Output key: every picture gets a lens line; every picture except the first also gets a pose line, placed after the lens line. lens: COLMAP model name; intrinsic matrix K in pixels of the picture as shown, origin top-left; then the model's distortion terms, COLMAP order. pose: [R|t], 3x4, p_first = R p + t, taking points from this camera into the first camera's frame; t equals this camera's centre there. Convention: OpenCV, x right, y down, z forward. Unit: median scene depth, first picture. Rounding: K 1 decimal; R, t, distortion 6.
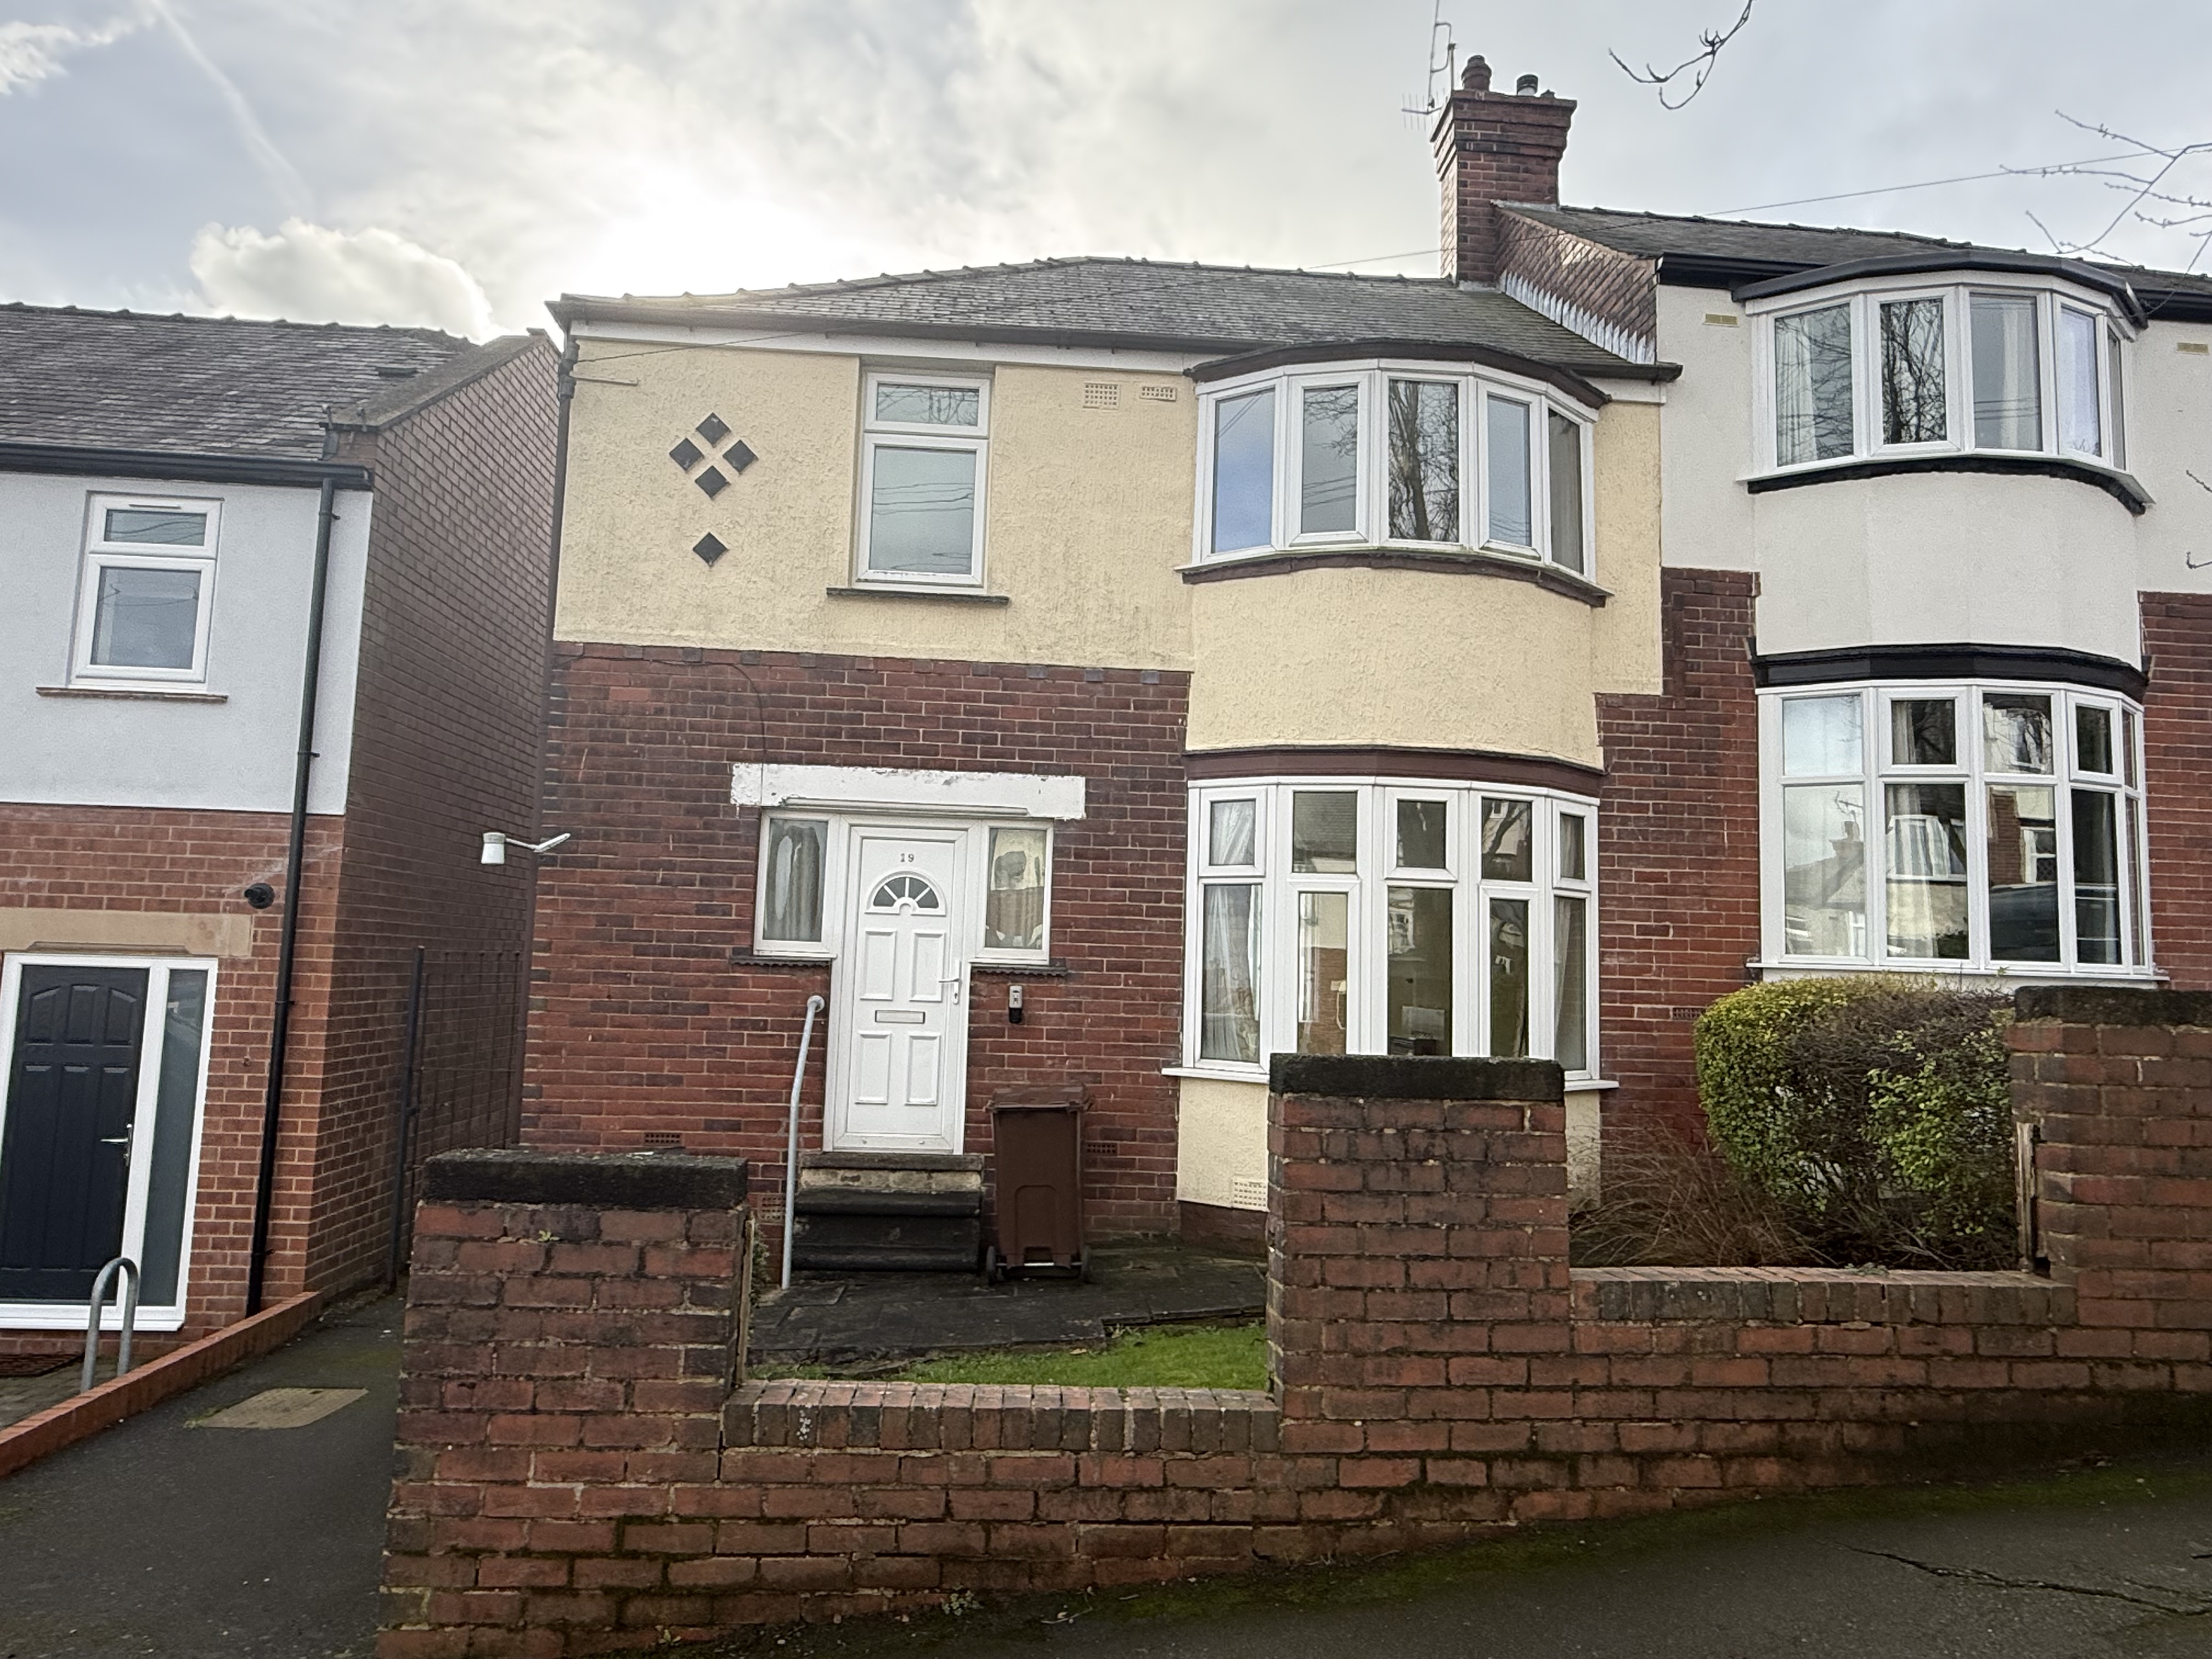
lens RADIAL K [[1361.9, 0, 1104.1], [0, 1361.9, 826.3], [0, 0, 1]] dist [-0.005210, 0.005067]
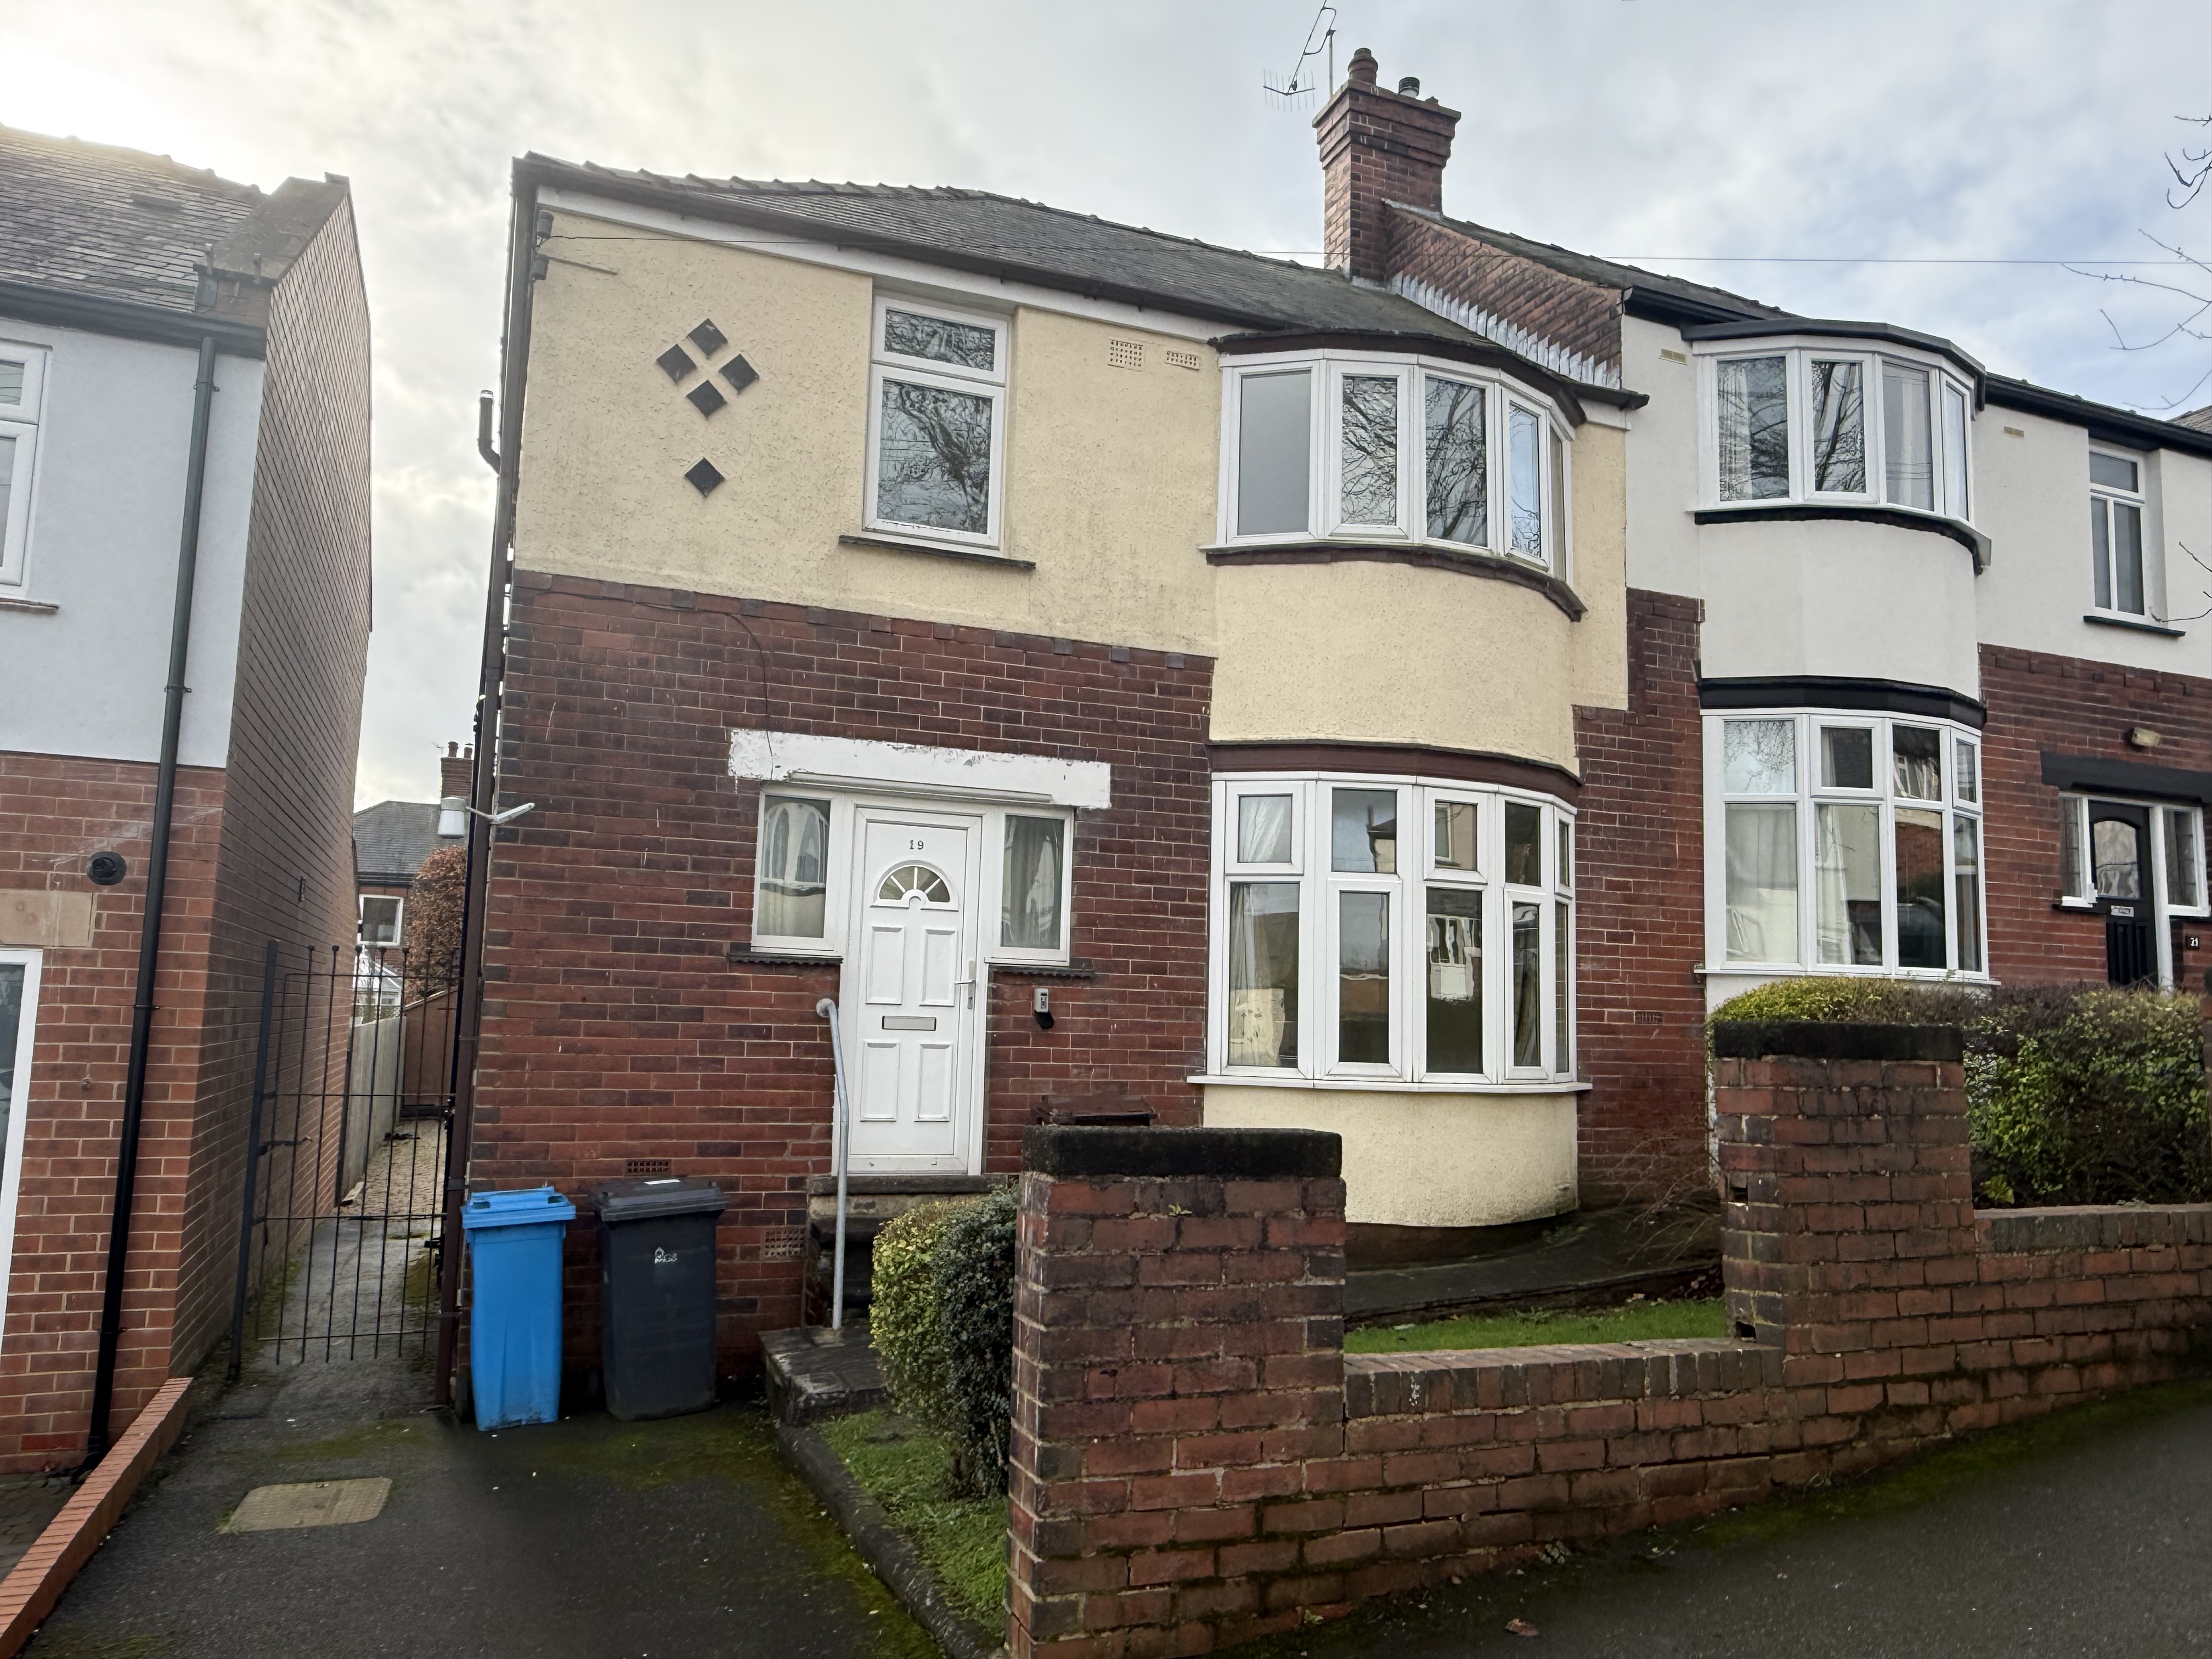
lens RADIAL K [[1543.8, 0, 1103.2], [0, 1543.8, 836.0], [0, 0, 1]] dist [-0.000397, -0.002278]
pose [[0.953190, 0.031831, 0.300691, -0.341344], [-0.030431, 0.999493, -0.009339, 0.023495], [-0.300836, -0.000249, 0.953676, -0.001017]]
